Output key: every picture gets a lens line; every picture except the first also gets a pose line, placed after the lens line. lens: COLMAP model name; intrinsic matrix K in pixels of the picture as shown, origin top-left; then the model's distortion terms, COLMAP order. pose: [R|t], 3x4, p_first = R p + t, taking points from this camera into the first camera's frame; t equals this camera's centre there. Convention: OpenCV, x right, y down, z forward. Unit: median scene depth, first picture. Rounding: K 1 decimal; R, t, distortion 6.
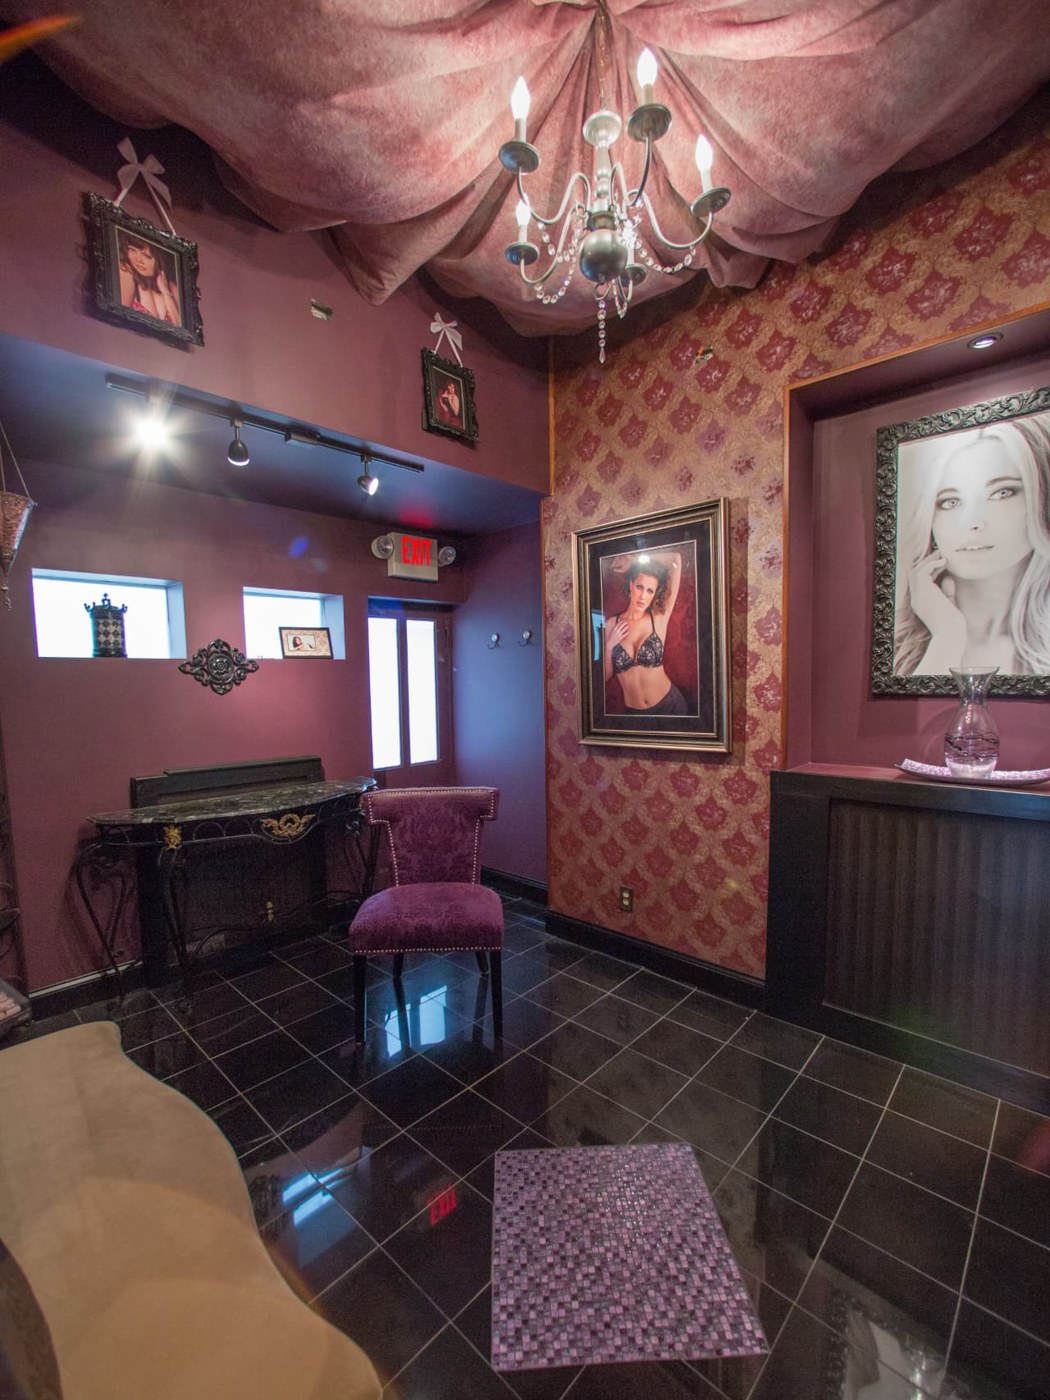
lens RADIAL K [[606.1, 0, 530.8], [0, 606.1, 728.0], [0, 0, 1]] dist [-0.044631, 0.011859]
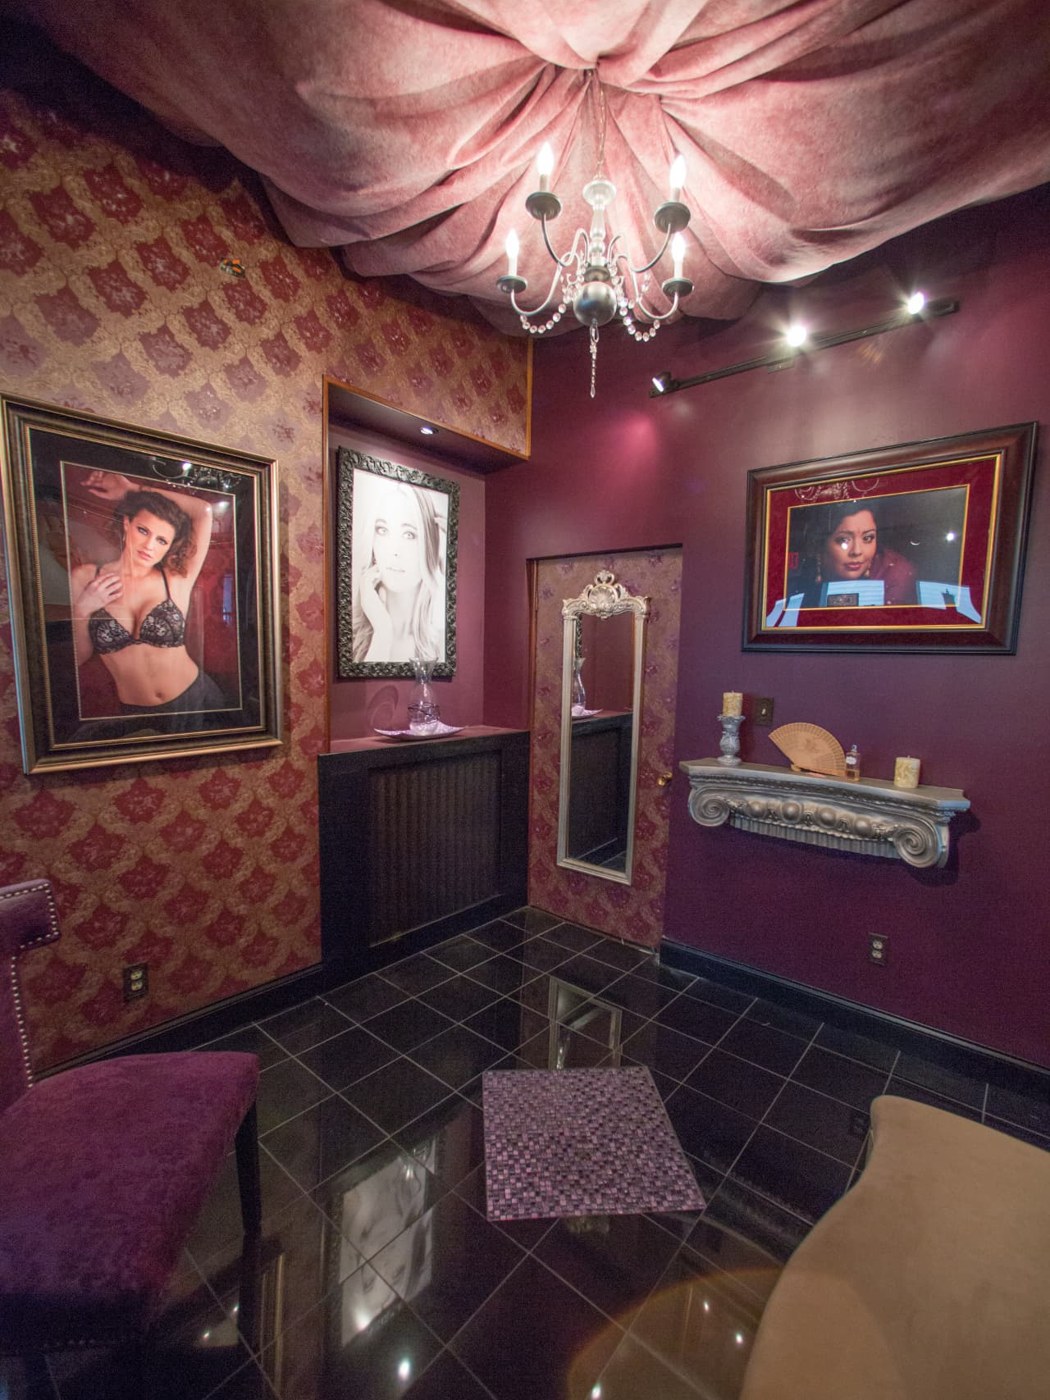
lens RADIAL K [[606.1, 0, 530.8], [0, 606.1, 728.0], [0, 0, 1]] dist [-0.044631, 0.011859]
pose [[-0.037204, -0.103817, 0.993900, -0.579197], [0.059056, 0.992622, 0.105894, -0.057714], [-0.997561, 0.062635, -0.030799, 0.634032]]
